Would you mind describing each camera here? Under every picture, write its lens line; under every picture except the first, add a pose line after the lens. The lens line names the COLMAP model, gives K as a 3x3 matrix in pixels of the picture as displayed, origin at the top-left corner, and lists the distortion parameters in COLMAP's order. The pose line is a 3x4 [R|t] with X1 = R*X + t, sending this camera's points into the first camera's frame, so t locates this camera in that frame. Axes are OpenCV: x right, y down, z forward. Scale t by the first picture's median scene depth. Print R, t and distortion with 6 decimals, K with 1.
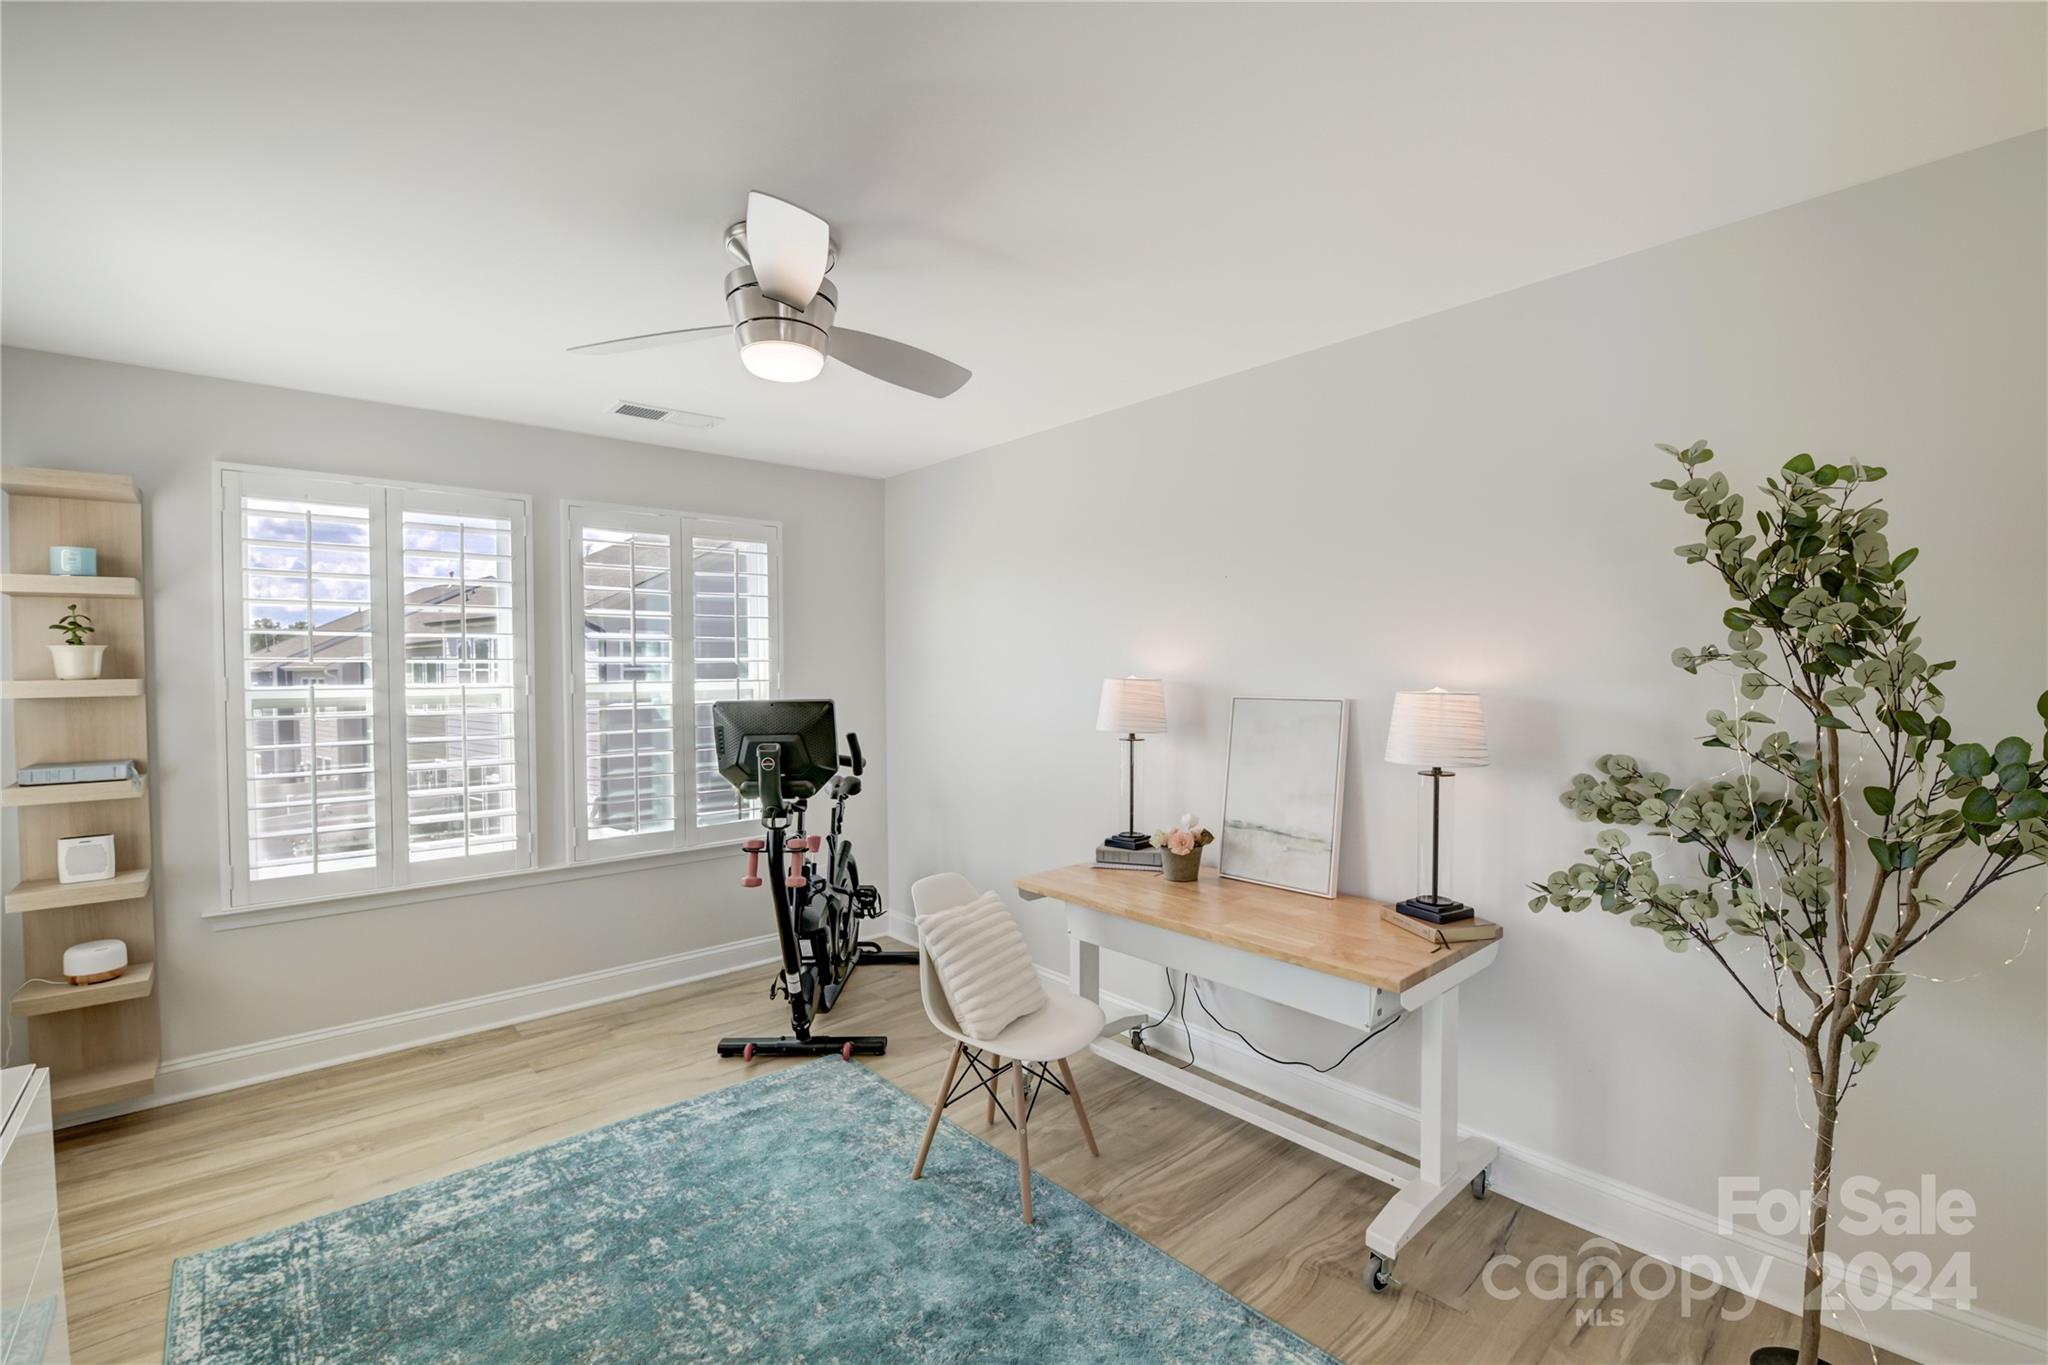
lens RADIAL K [[876.8, 0, 1024.6], [0, 876.8, 683.9], [0, 0, 1]] dist [-0.002515, -0.010709]
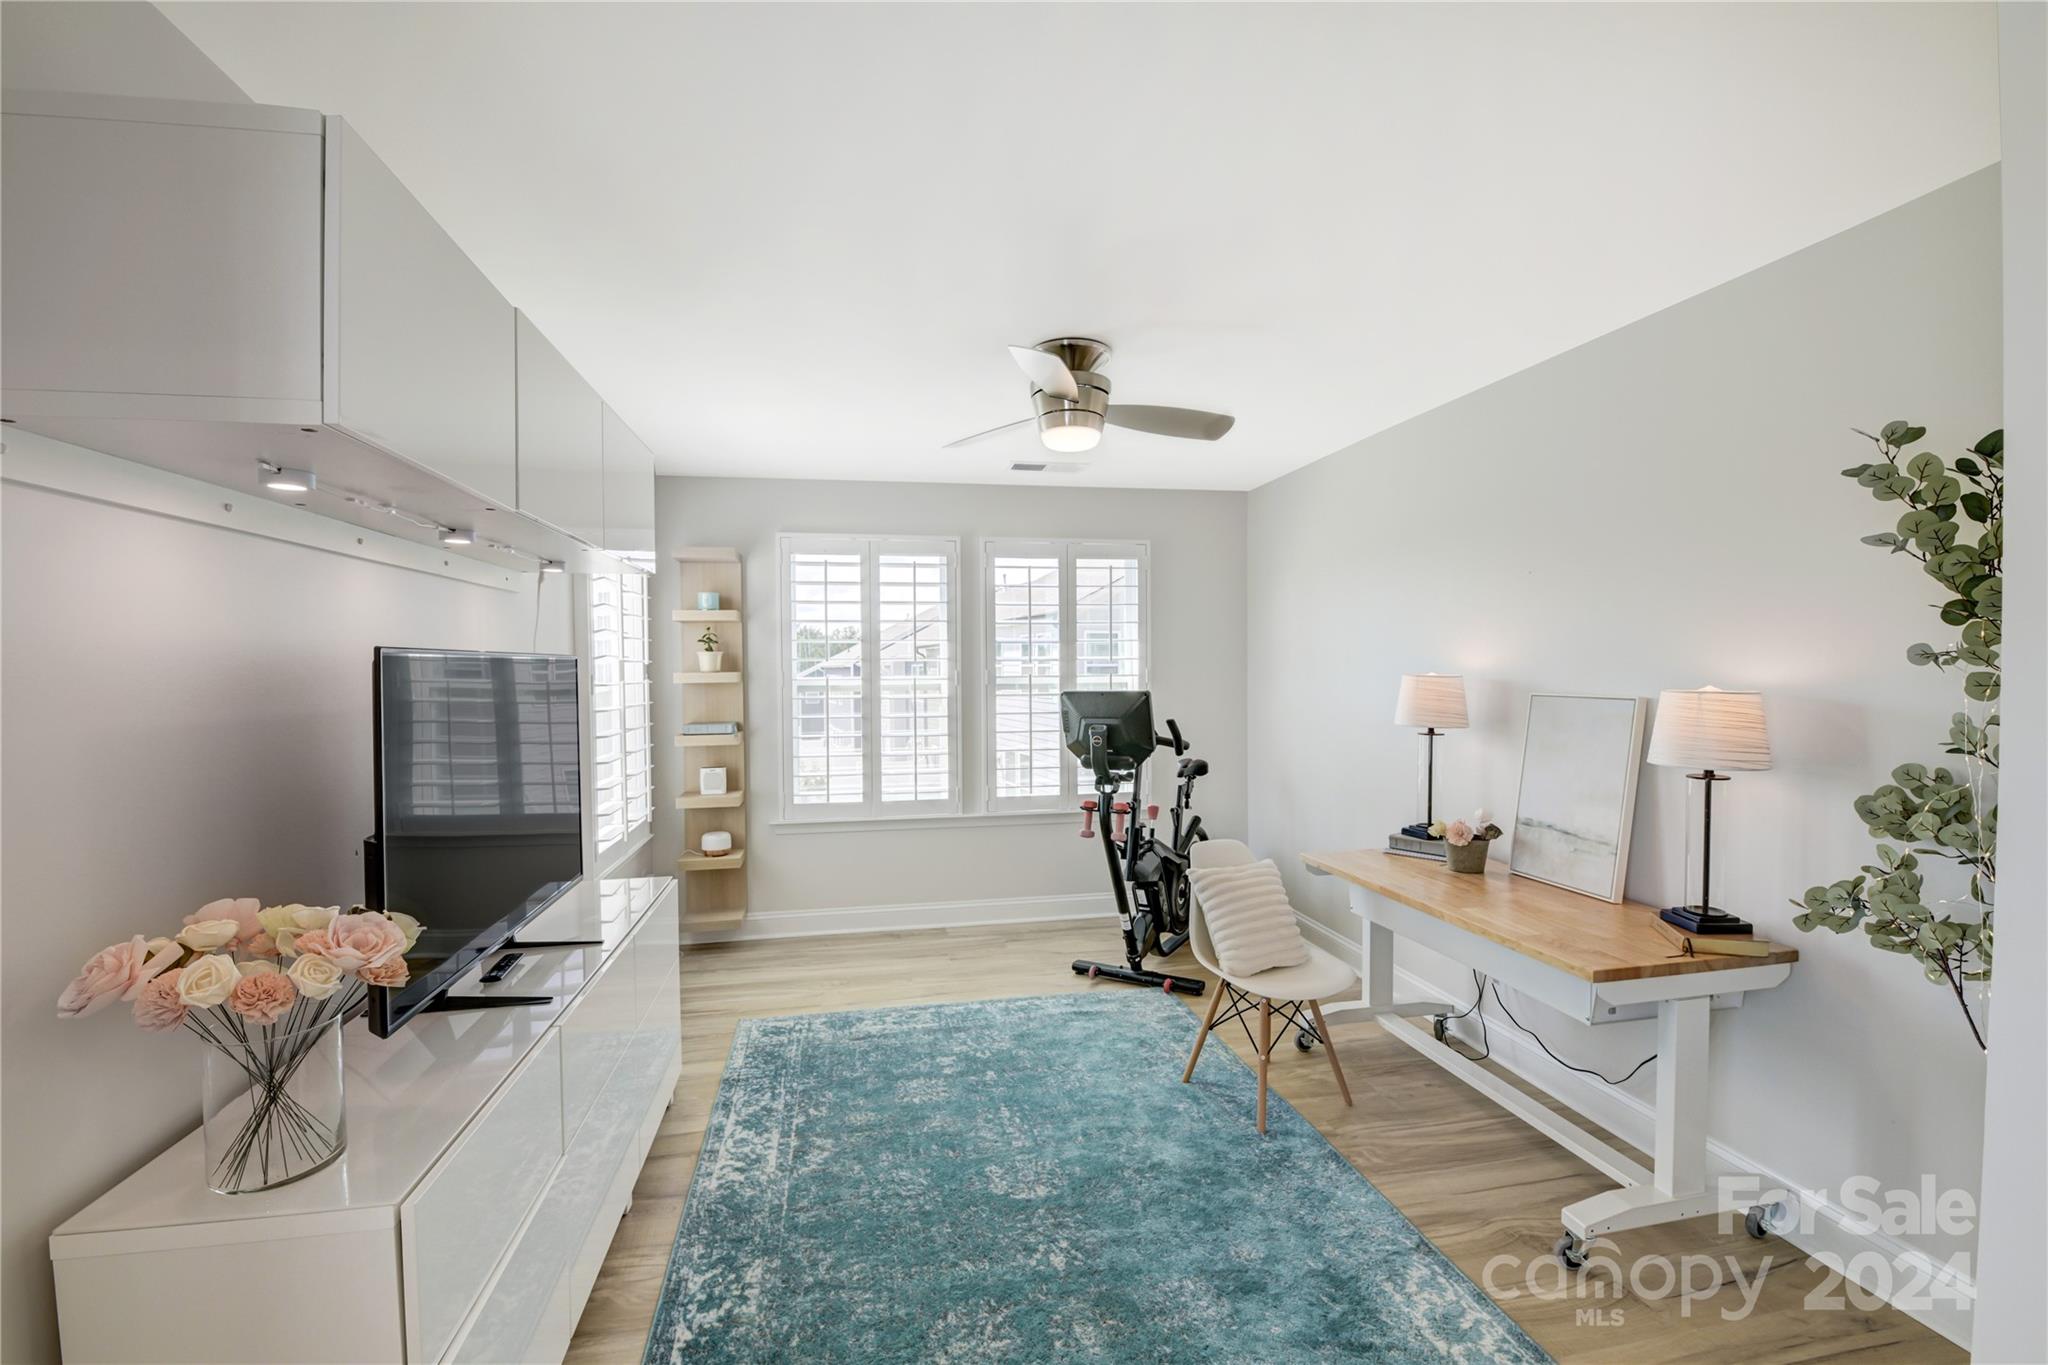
lens RADIAL K [[876.8, 0, 1024.6], [0, 876.8, 683.9], [0, 0, 1]] dist [-0.002515, -0.010709]
pose [[0.866858, 0.009875, -0.498458, 0.254705], [-0.007690, 0.999950, 0.006436, 0.001585], [0.498496, -0.001746, 0.866890, -0.154453]]
